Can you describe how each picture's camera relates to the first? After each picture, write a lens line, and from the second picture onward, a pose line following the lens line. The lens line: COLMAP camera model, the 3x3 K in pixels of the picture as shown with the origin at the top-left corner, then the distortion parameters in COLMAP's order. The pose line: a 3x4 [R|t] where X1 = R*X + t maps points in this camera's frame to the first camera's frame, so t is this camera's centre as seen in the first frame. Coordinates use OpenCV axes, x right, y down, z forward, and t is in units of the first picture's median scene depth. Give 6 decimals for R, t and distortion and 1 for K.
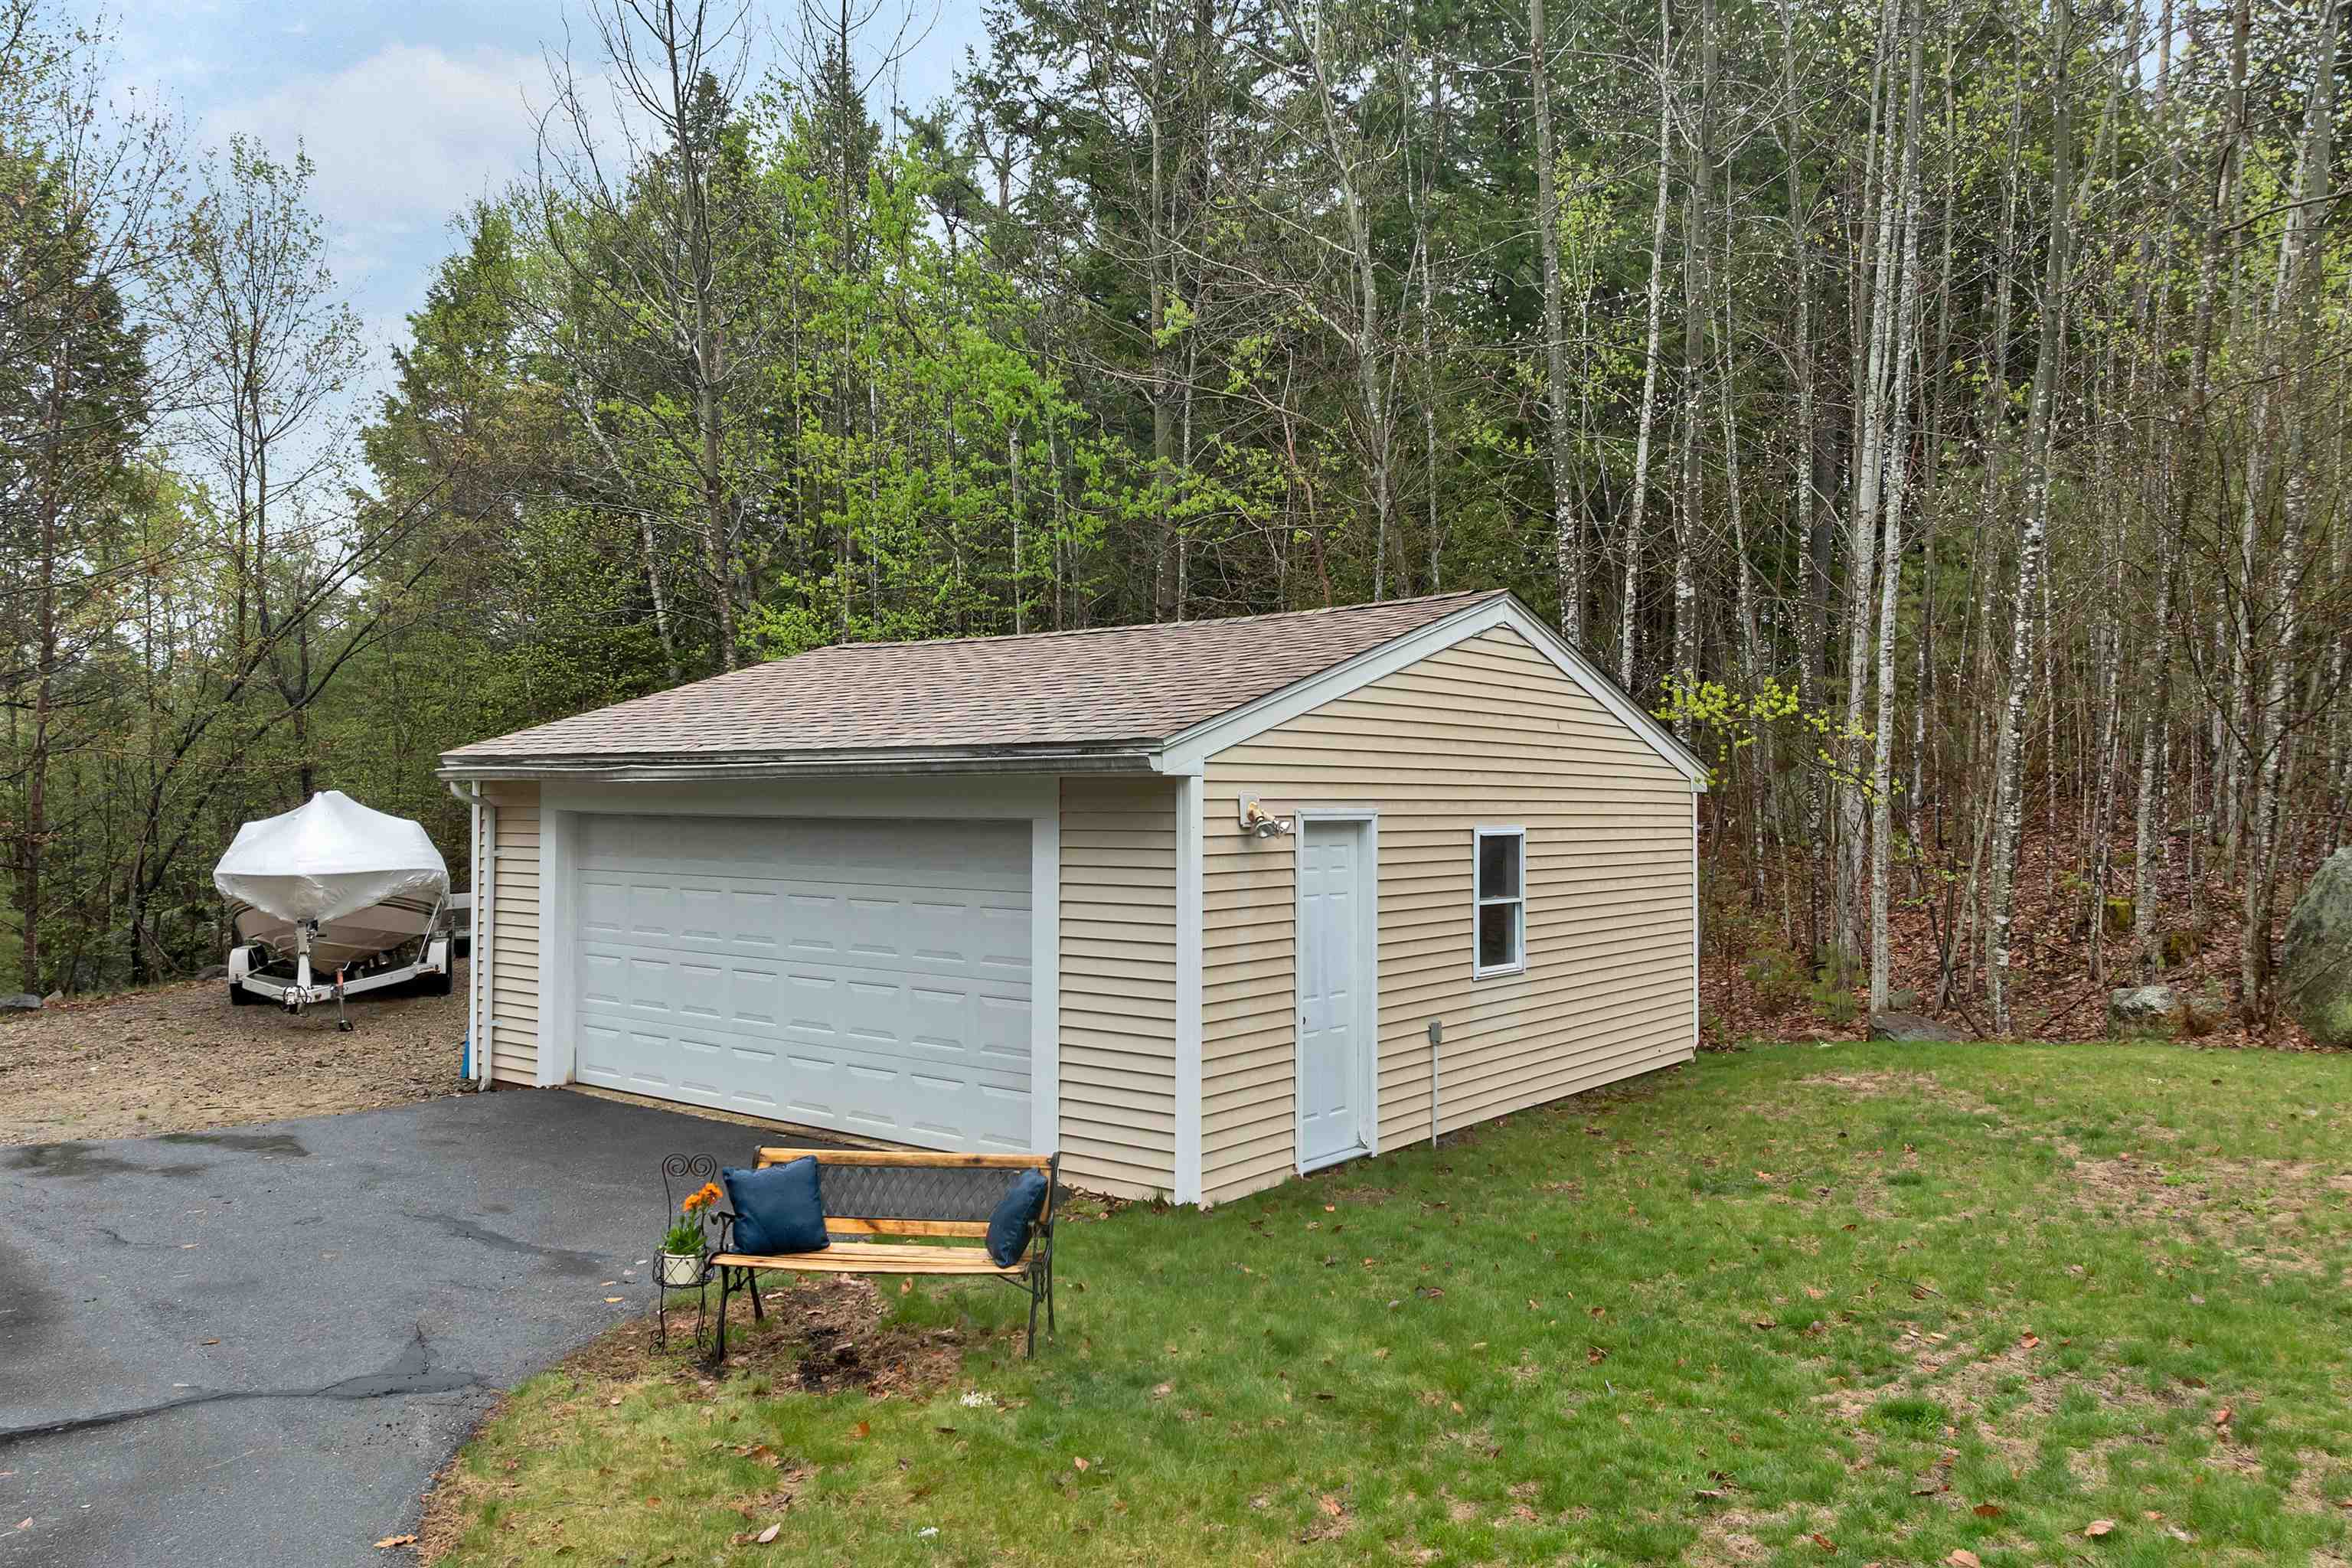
lens RADIAL K [[1666.7, 0, 1171.8], [0, 1666.7, 786.9], [0, 0, 1]] dist [-0.043021, 0.004969]
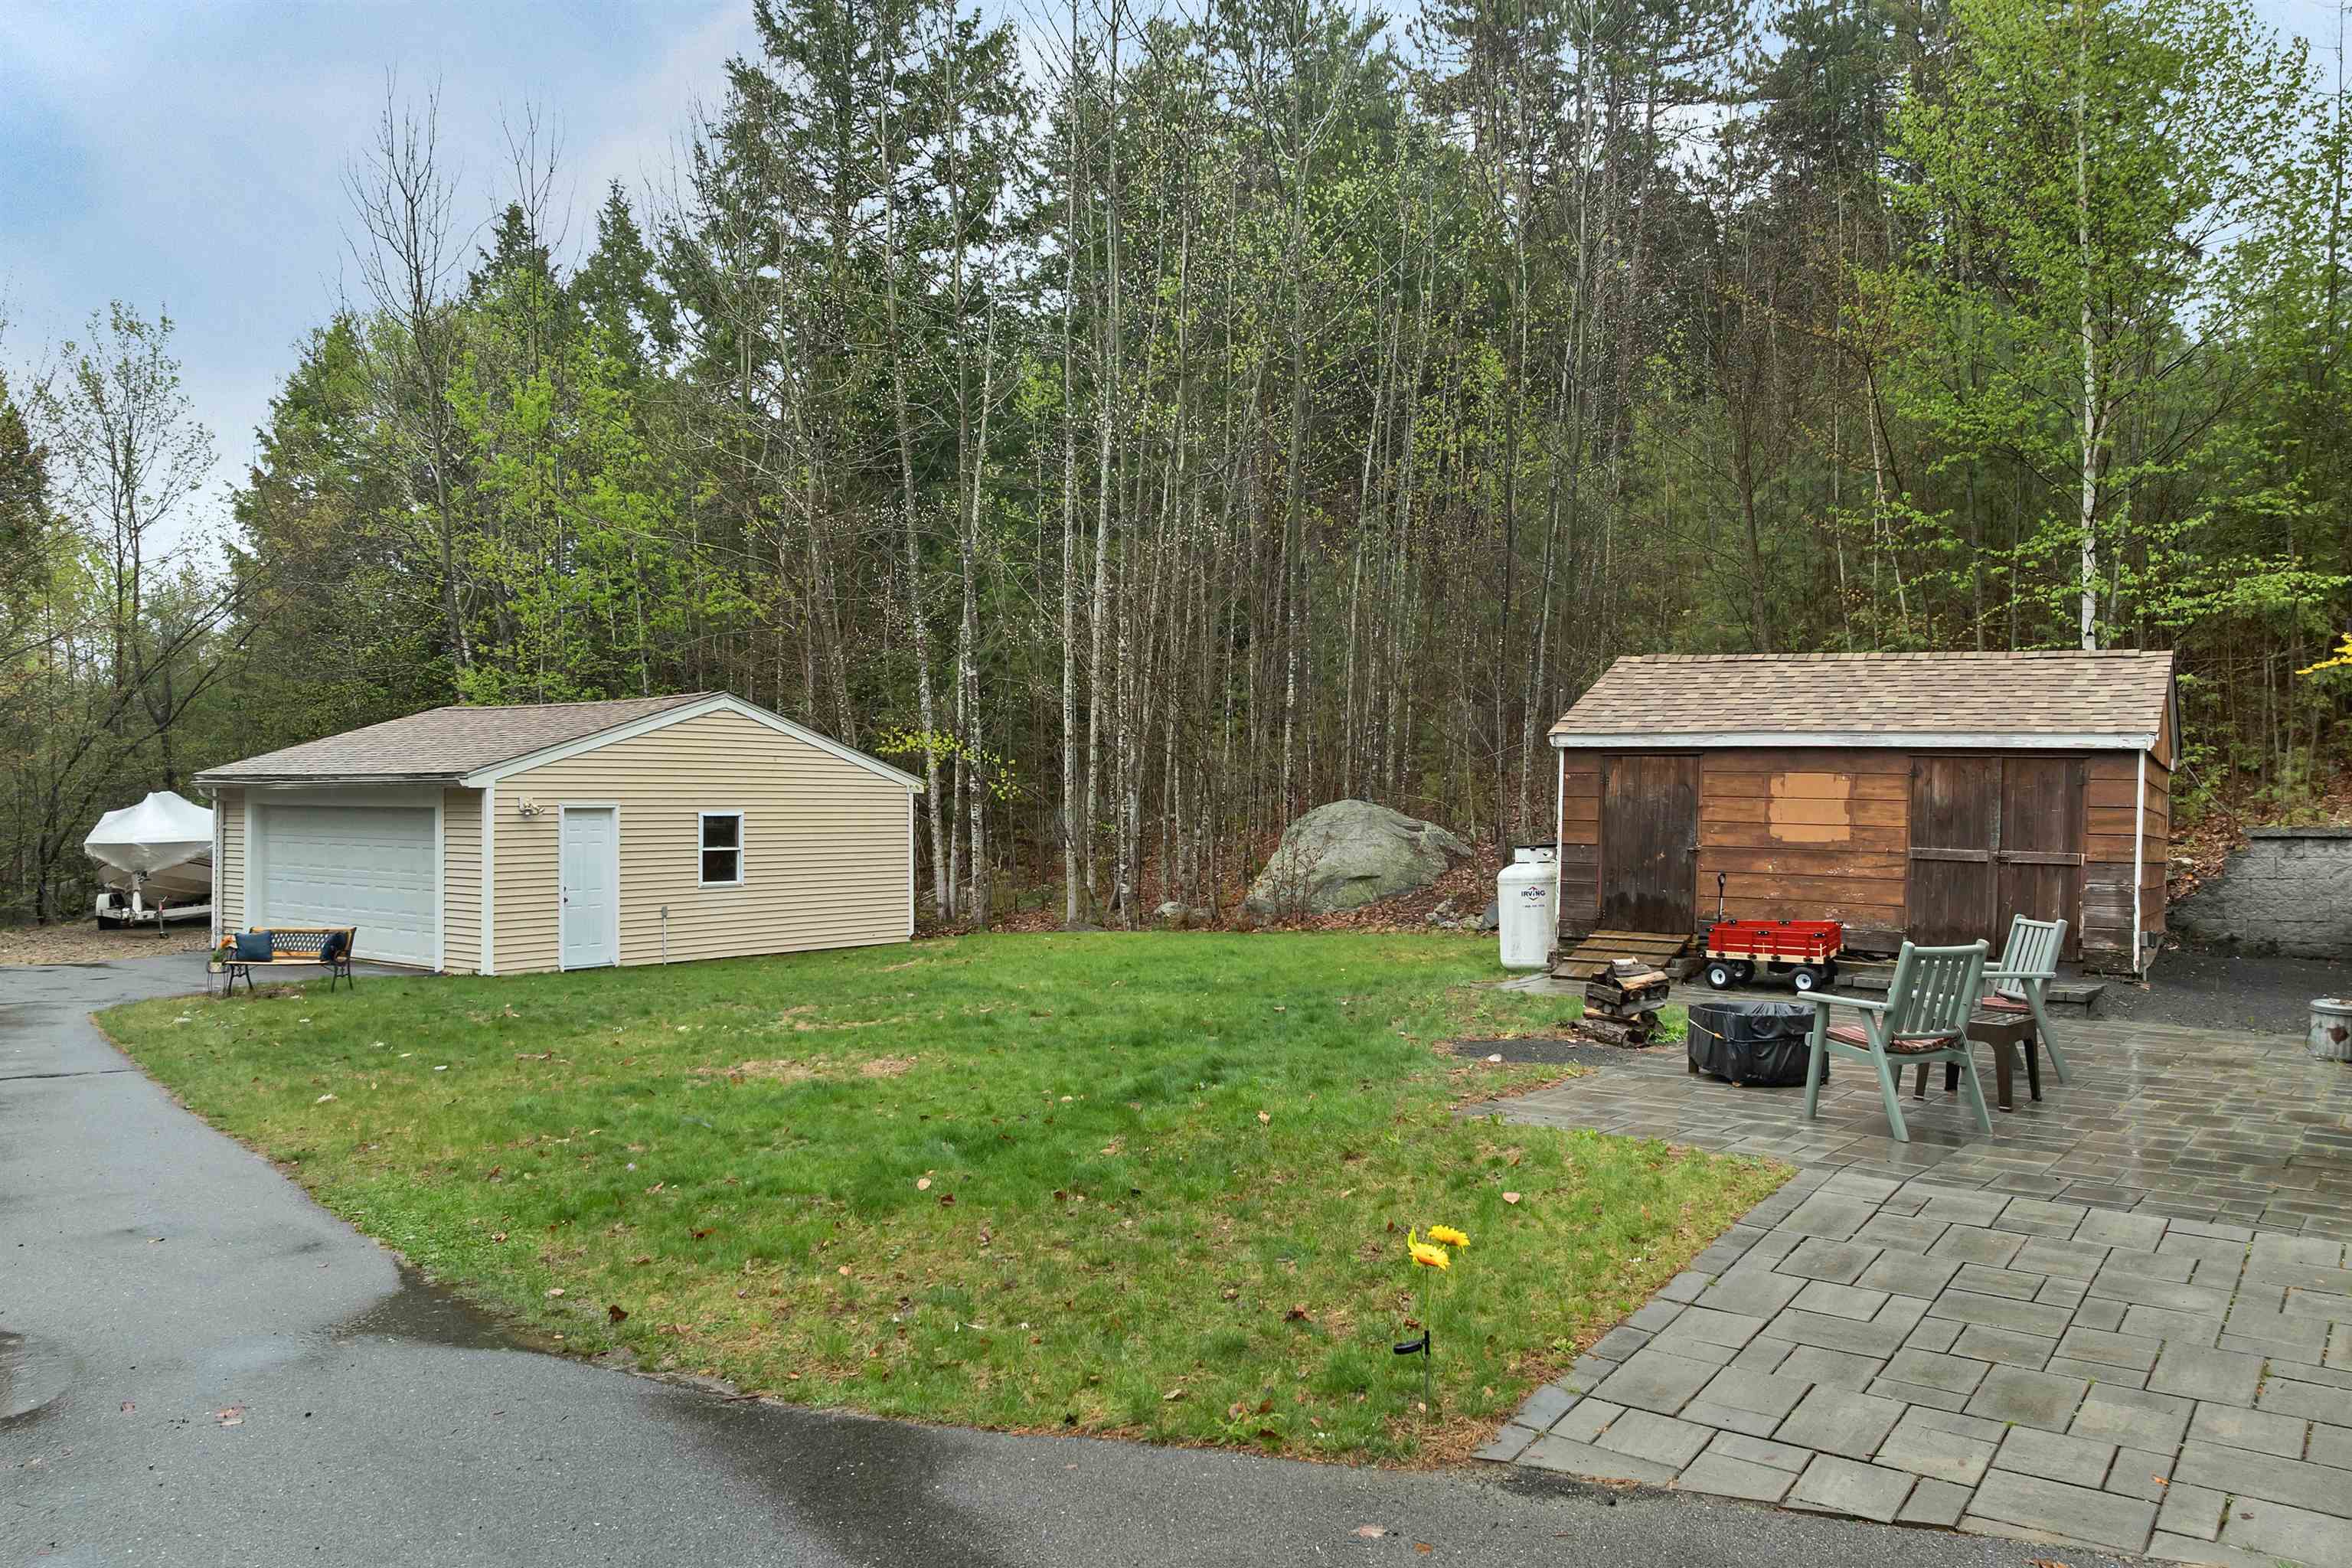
lens RADIAL K [[1666.7, 0, 1180.3], [0, 1666.7, 788.8], [0, 0, 1]] dist [-0.043021, 0.004969]
pose [[0.999272, -0.000729, 0.038135, 0.421760], [0.000560, 0.999990, 0.004442, -0.007358], [-0.038138, -0.004417, 0.999263, -0.630127]]
